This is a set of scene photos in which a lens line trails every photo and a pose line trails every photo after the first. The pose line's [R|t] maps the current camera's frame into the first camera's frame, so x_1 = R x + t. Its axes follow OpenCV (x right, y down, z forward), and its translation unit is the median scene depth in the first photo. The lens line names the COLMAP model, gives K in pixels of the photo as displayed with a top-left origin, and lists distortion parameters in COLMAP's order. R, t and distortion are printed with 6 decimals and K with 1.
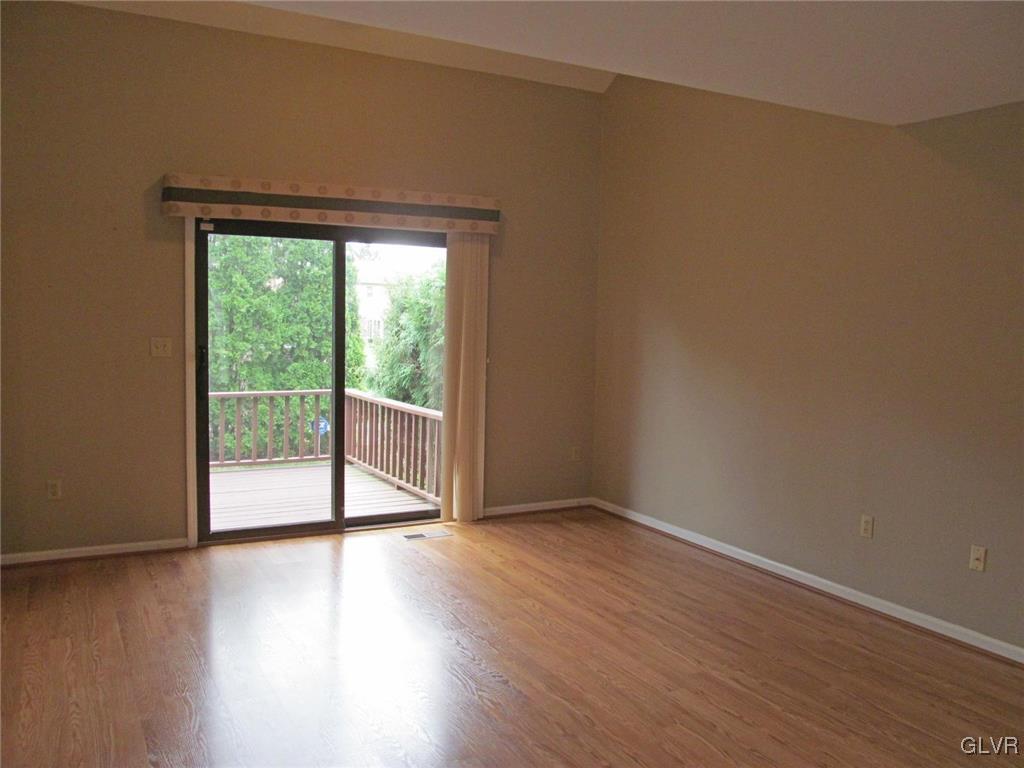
lens RADIAL K [[850.2, 0, 512.0], [0, 850.2, 384.0], [0, 0, 1]] dist [-0.059432, 0.010940]
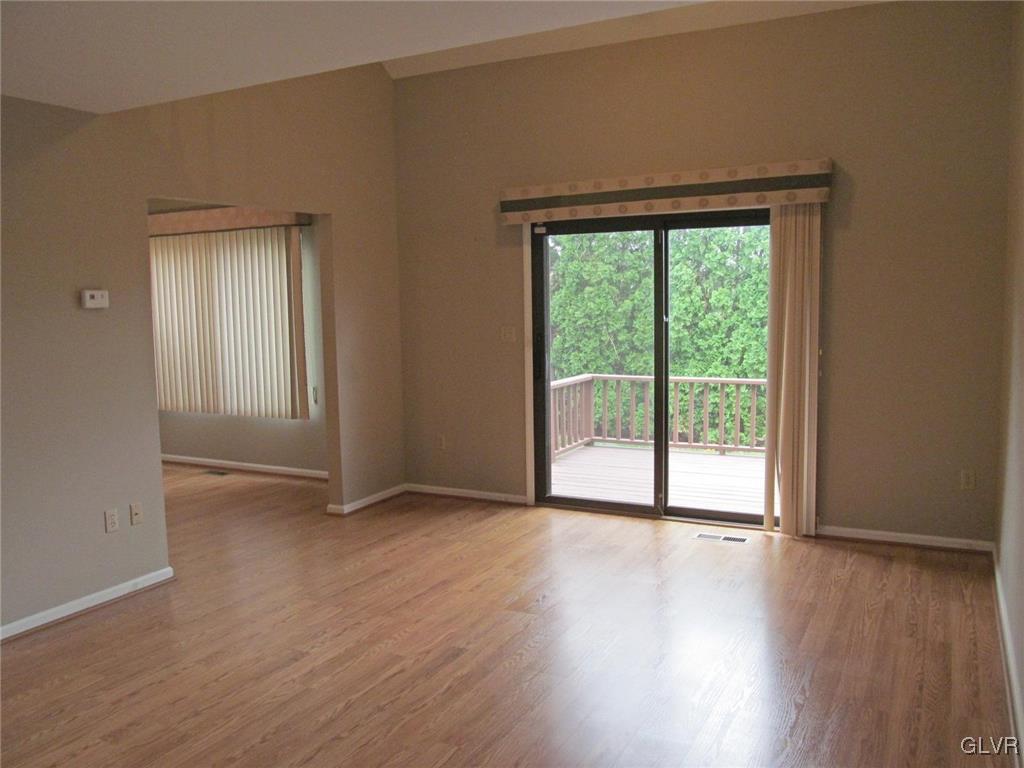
lens RADIAL K [[850.2, 0, 512.0], [0, 850.2, 384.0], [0, 0, 1]] dist [-0.059432, 0.010940]
pose [[0.551718, 0.052622, -0.832369, 0.511070], [-0.039823, 0.998531, 0.036731, -0.014780], [0.833079, 0.012883, 0.553004, 0.280391]]
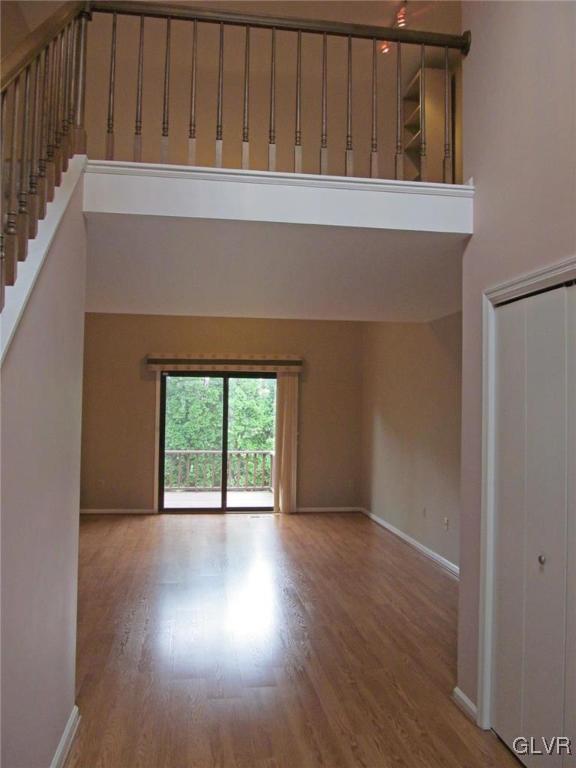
lens RADIAL K [[637.7, 0, 287.8], [0, 637.7, 373.6], [0, 0, 1]] dist [-0.059432, 0.010940]
pose [[0.937830, -0.025801, -0.346135, 0.486678], [-0.021677, 0.990933, -0.132599, 0.033829], [0.346418, 0.131858, 0.928767, -0.448928]]
